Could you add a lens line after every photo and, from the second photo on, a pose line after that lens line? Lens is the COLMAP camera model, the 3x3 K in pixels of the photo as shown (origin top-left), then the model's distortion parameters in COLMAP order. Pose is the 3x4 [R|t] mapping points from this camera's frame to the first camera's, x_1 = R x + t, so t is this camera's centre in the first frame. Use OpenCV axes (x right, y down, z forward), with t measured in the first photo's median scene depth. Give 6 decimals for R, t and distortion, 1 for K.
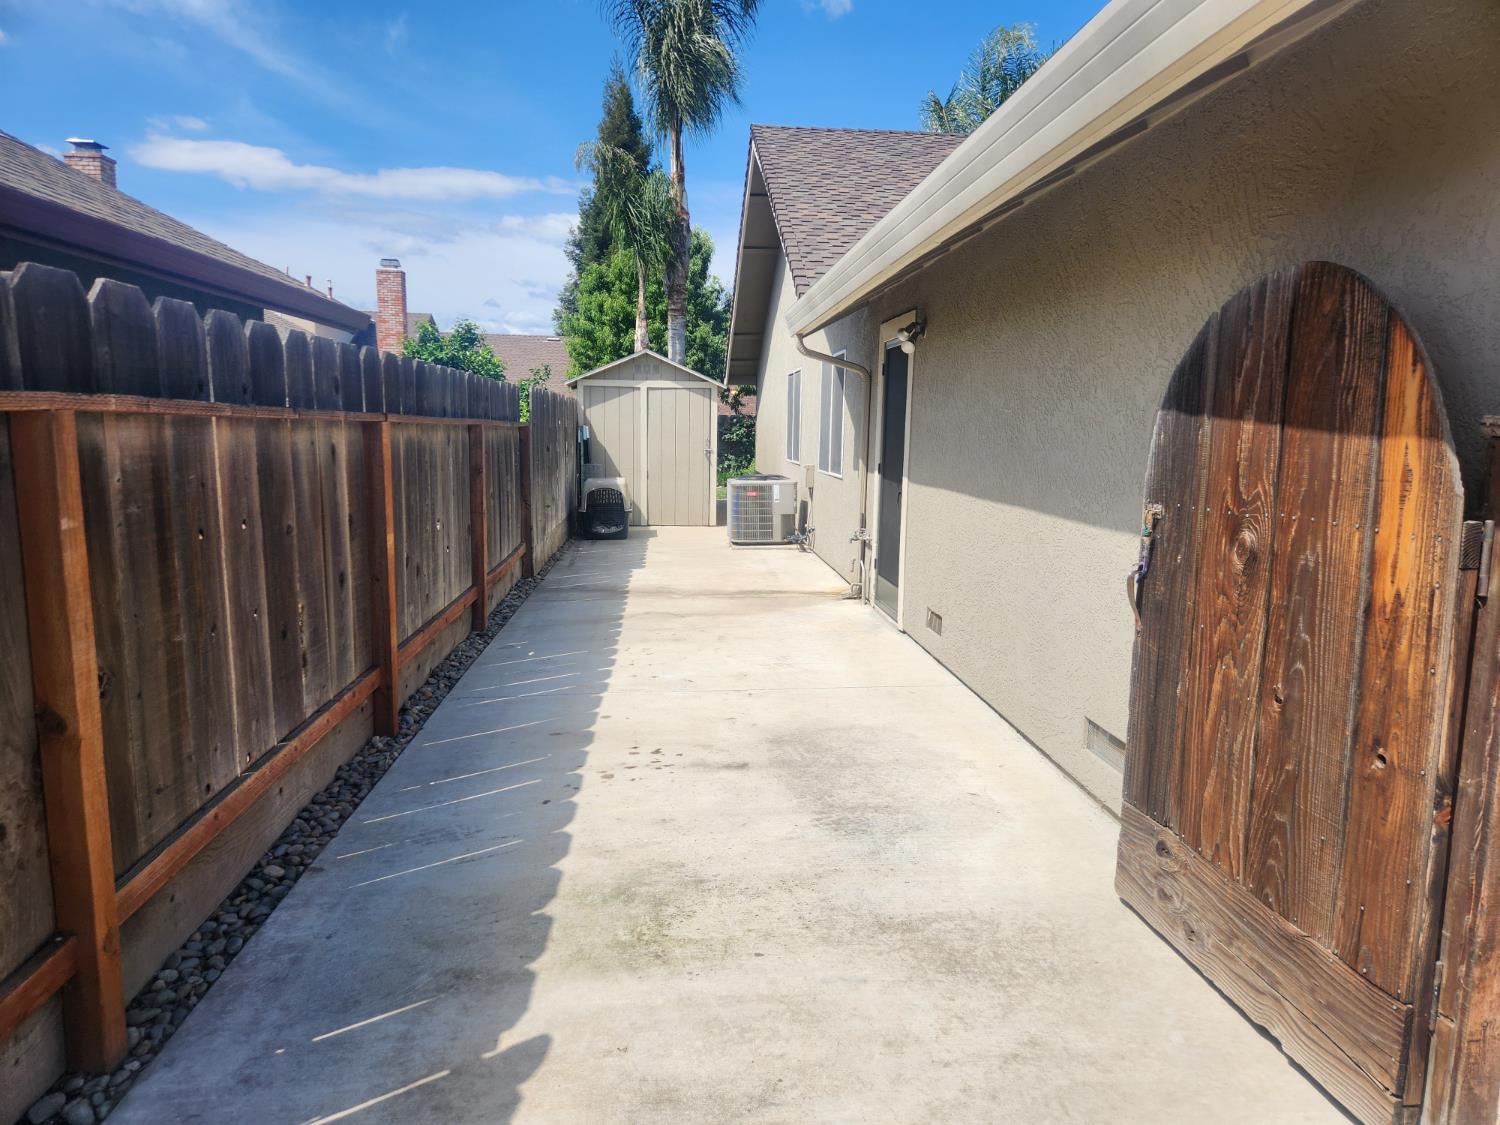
lens RADIAL K [[998.6, 0, 751.4], [0, 998.6, 577.7], [0, 0, 1]] dist [0.077654, -0.064302]
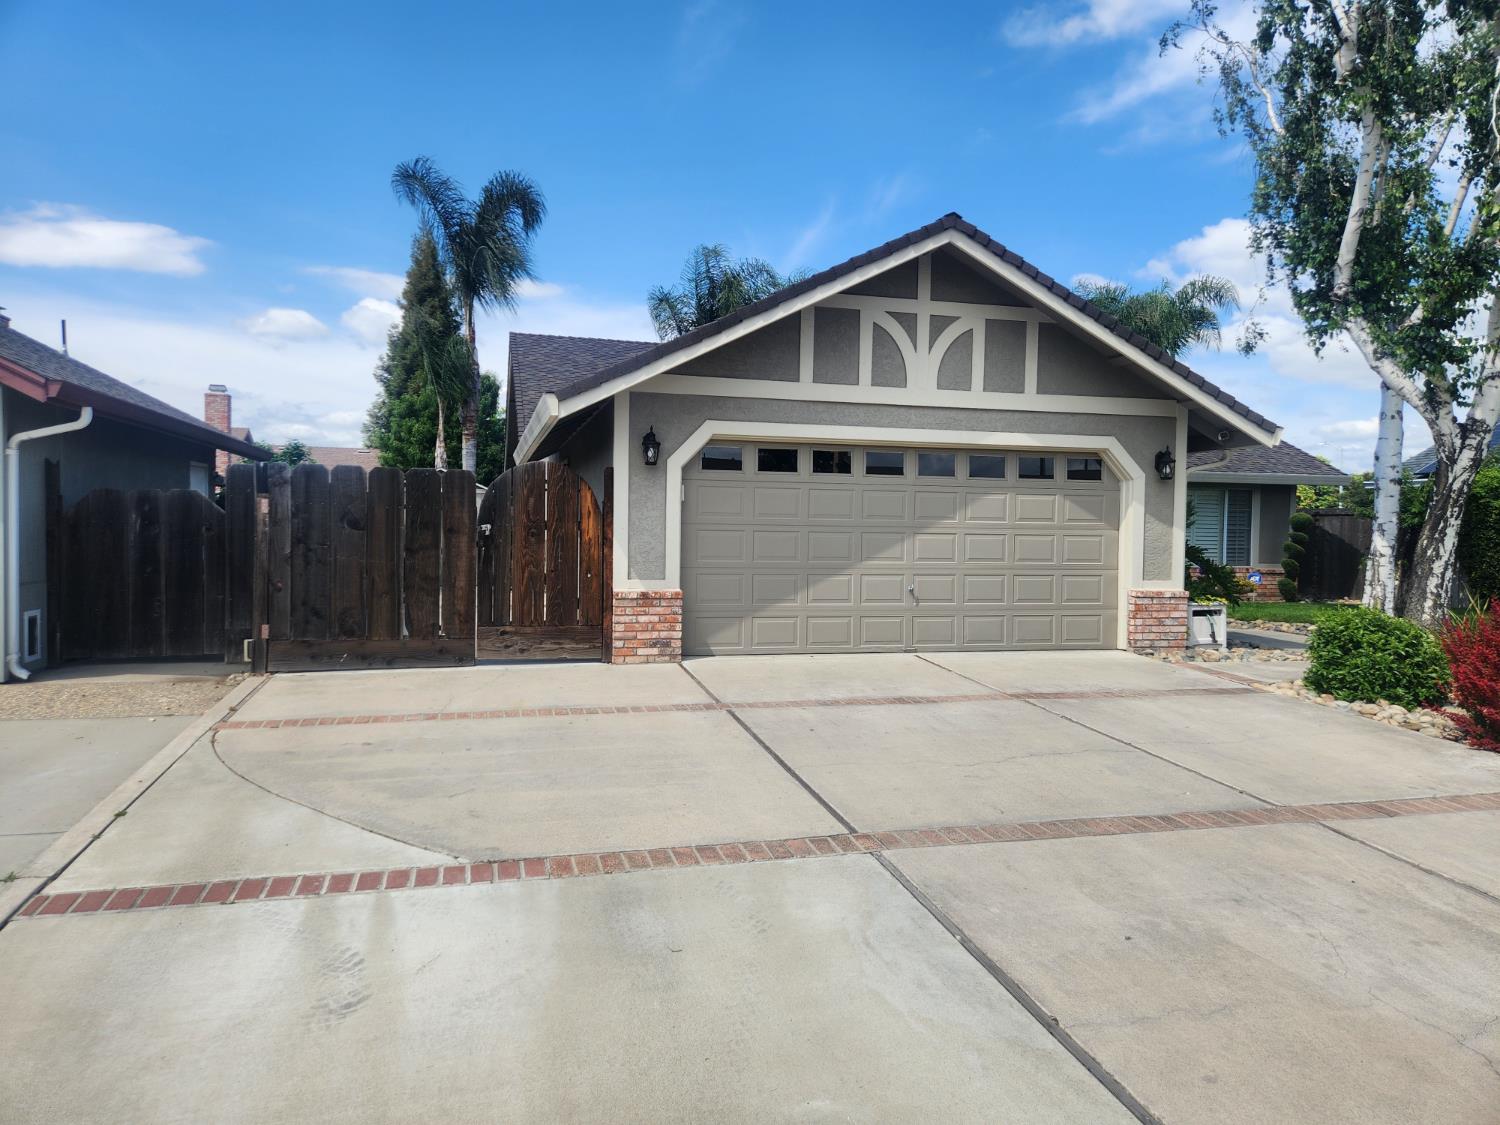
lens RADIAL K [[998.6, 0, 743.8], [0, 998.6, 554.0], [0, 0, 1]] dist [0.077654, -0.064302]
pose [[0.984270, -0.007708, 0.176503, 0.052265], [0.030036, 0.991805, -0.124183, 0.070459], [-0.174099, 0.127531, 0.976435, -0.371544]]
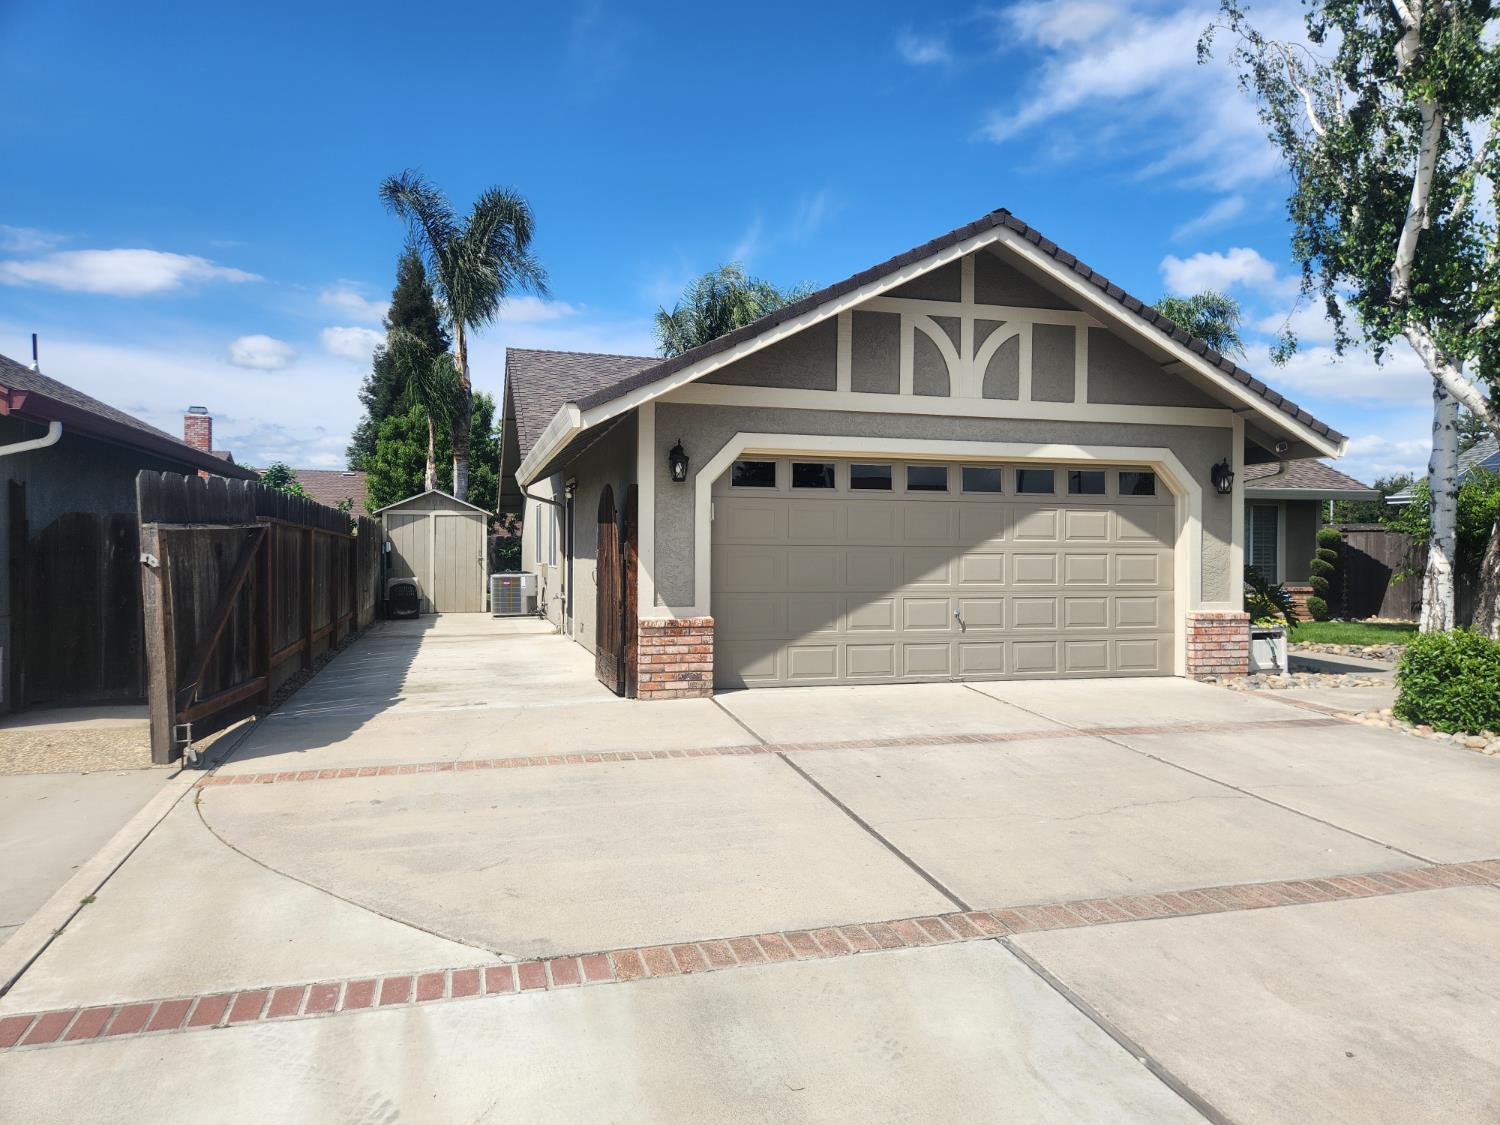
lens RADIAL K [[998.6, 0, 749.2], [0, 998.6, 551.0], [0, 0, 1]] dist [0.077654, -0.064302]
pose [[0.980349, -0.012152, 0.196896, 0.037135], [0.041833, 0.988207, -0.147297, 0.063735], [-0.192784, 0.152639, 0.969296, -0.329956]]
